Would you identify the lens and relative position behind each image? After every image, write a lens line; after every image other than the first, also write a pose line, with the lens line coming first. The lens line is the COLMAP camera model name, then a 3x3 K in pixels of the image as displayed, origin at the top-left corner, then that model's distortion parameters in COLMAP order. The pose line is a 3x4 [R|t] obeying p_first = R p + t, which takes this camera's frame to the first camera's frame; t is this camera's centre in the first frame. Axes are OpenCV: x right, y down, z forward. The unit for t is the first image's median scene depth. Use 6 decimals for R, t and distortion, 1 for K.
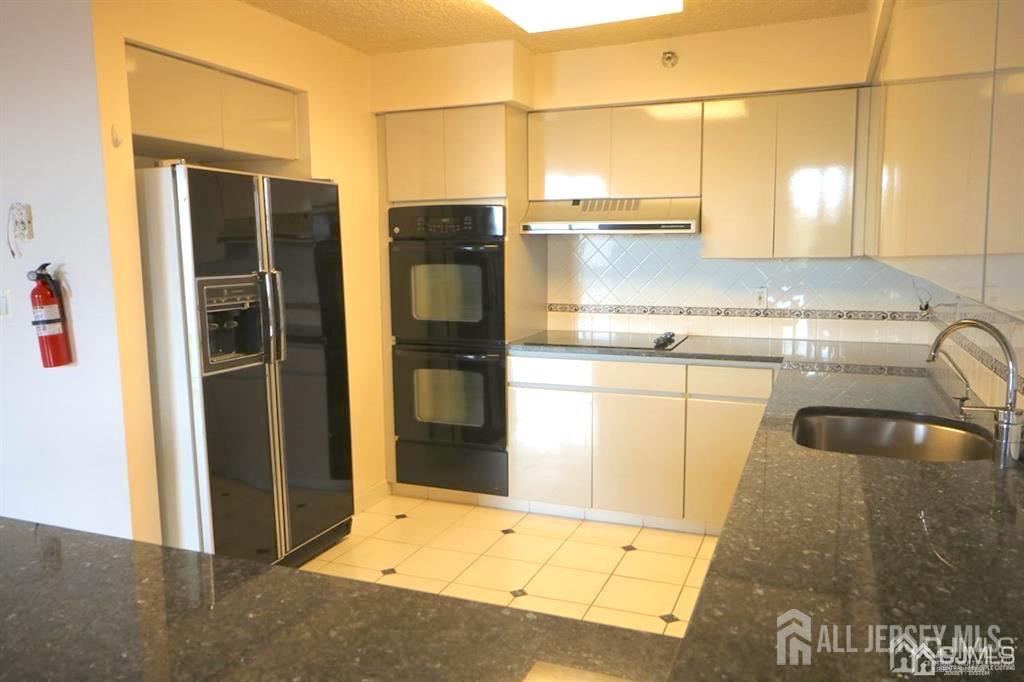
lens RADIAL K [[761.0, 0, 521.2], [0, 761.0, 341.0], [0, 0, 1]] dist [0.014986, 0.003070]
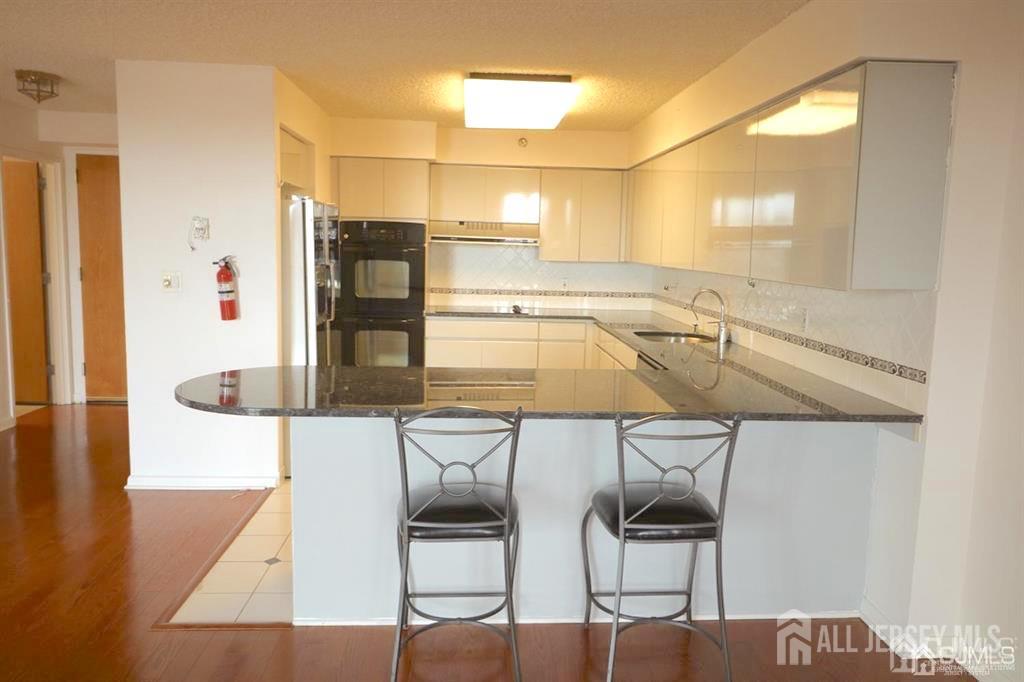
lens RADIAL K [[747.3, 0, 517.5], [0, 747.3, 338.3], [0, 0, 1]] dist [0.002892, 0.001488]
pose [[0.903820, -0.020788, 0.427407, -0.540249], [0.019492, 0.999783, 0.007409, 0.052484], [-0.427468, 0.001634, 0.904029, -0.497184]]
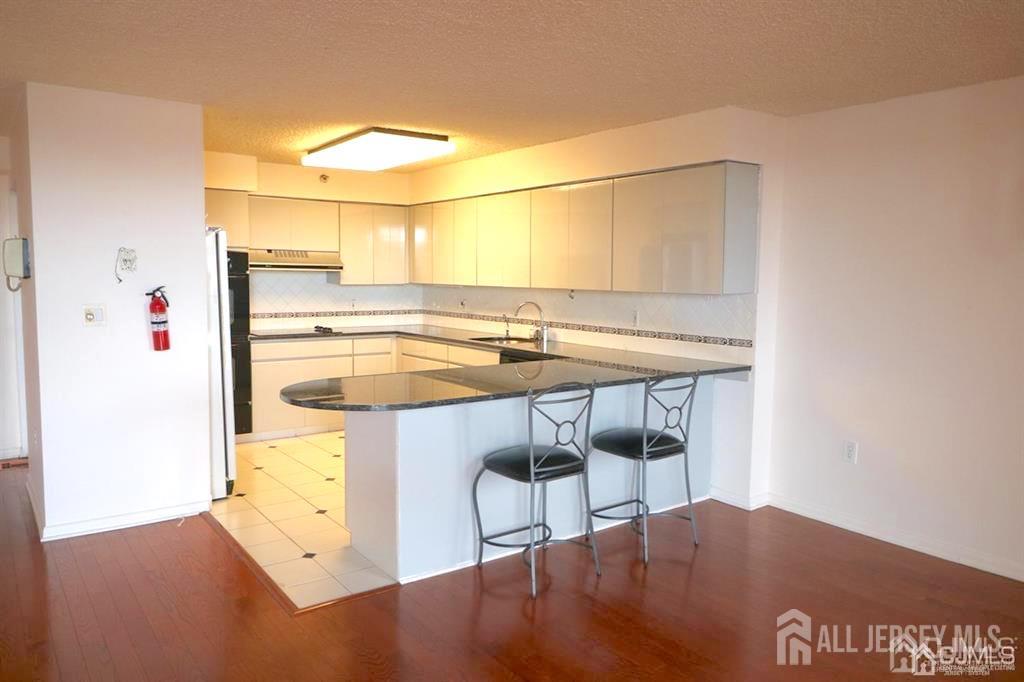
lens RADIAL K [[734.4, 0, 512.0], [0, 734.4, 341.0], [0, 0, 1]] dist [0.004703, 0.001606]
pose [[0.534681, -0.063873, 0.842637, -1.120370], [0.092858, 0.995542, 0.016542, 0.041575], [-0.839937, 0.069401, 0.538228, -0.336689]]
